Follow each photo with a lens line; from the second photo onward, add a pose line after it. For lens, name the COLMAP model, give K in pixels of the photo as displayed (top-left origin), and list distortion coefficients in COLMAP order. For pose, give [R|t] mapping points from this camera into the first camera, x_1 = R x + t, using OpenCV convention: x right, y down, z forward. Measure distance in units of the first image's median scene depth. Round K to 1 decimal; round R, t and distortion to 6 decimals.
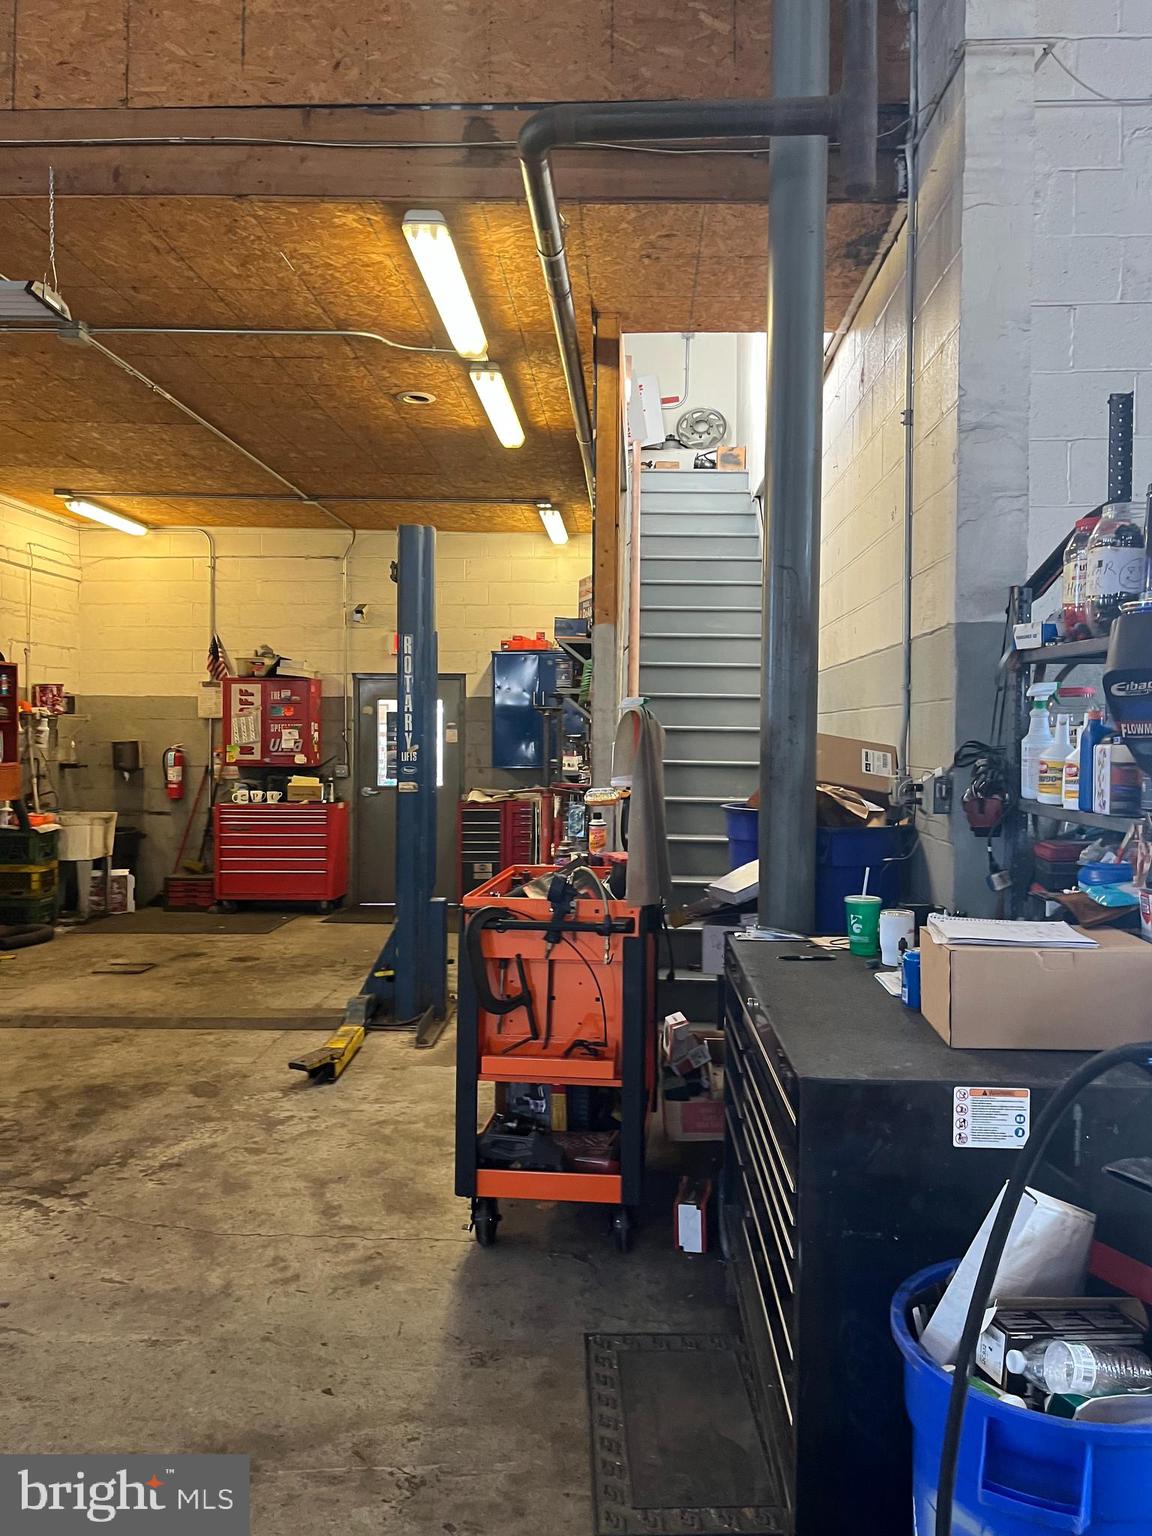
lens RADIAL K [[1155.0, 0, 580.2], [0, 1155.0, 771.3], [0, 0, 1]] dist [0.074275, -0.102965]
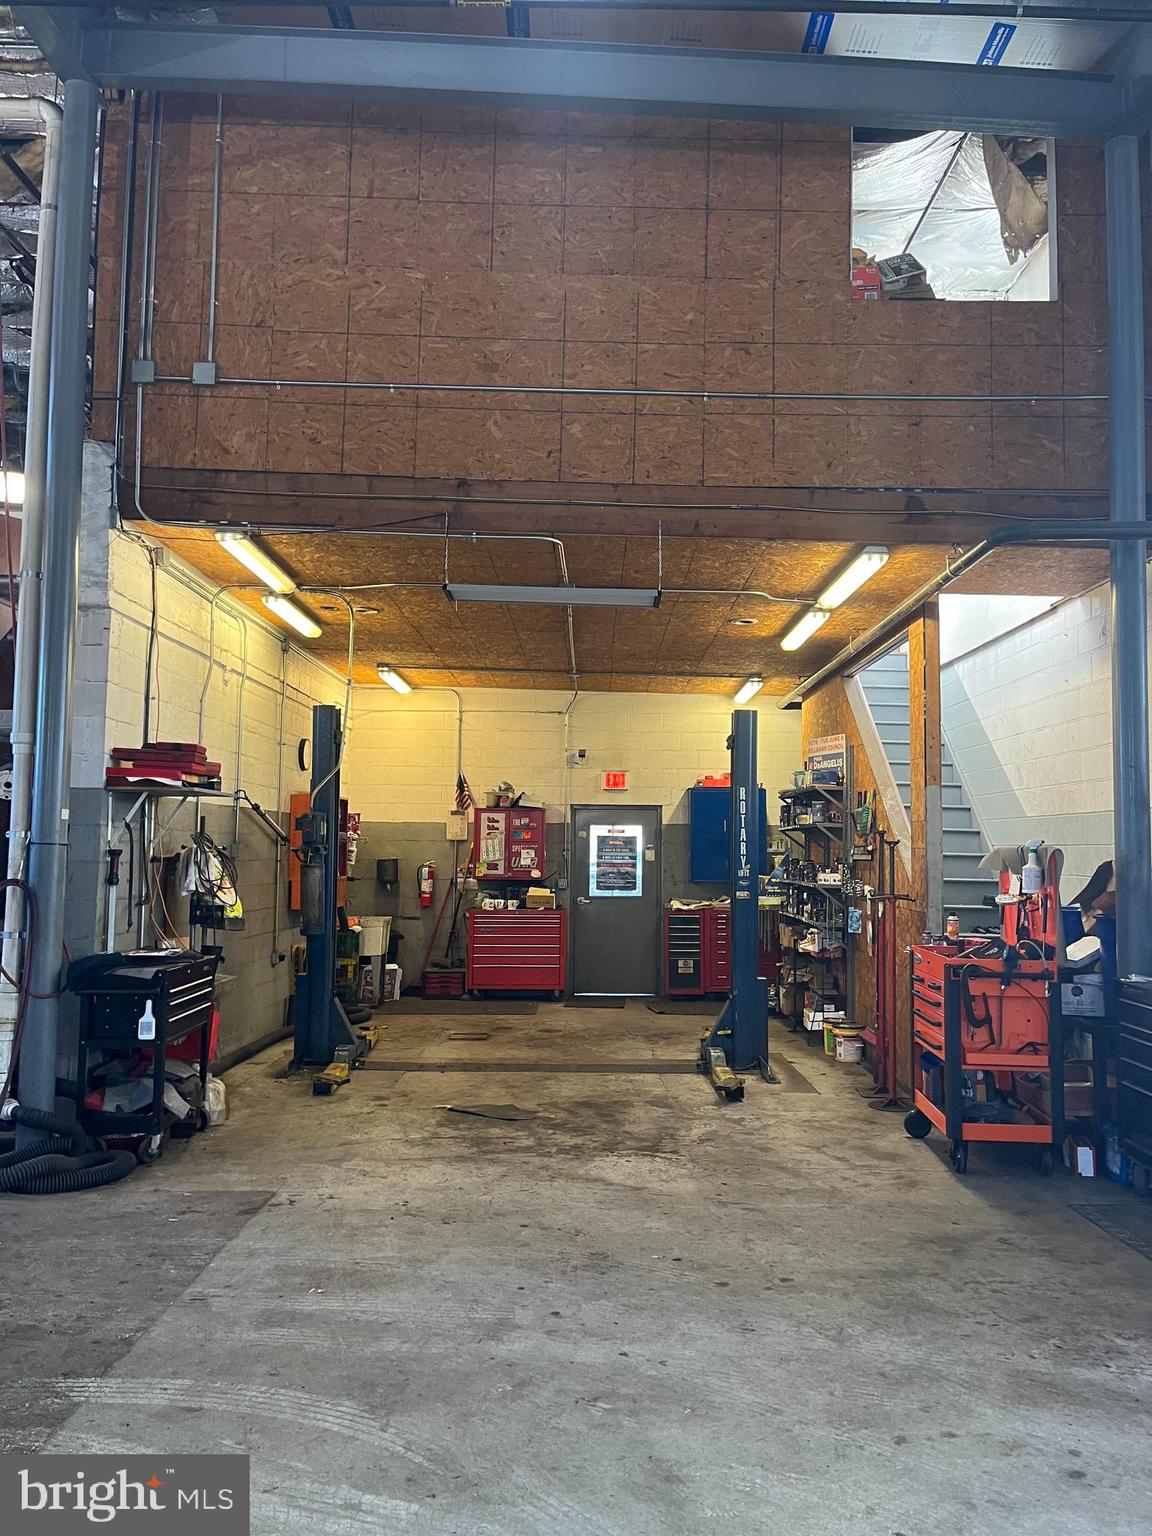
lens RADIAL K [[1155.0, 0, 585.3], [0, 1155.0, 773.9], [0, 0, 1]] dist [0.074275, -0.102965]
pose [[0.998994, 0.009019, 0.043935, -0.244542], [-0.004703, 0.995239, -0.097354, 0.003081], [-0.044603, 0.097049, 0.994280, -0.238843]]
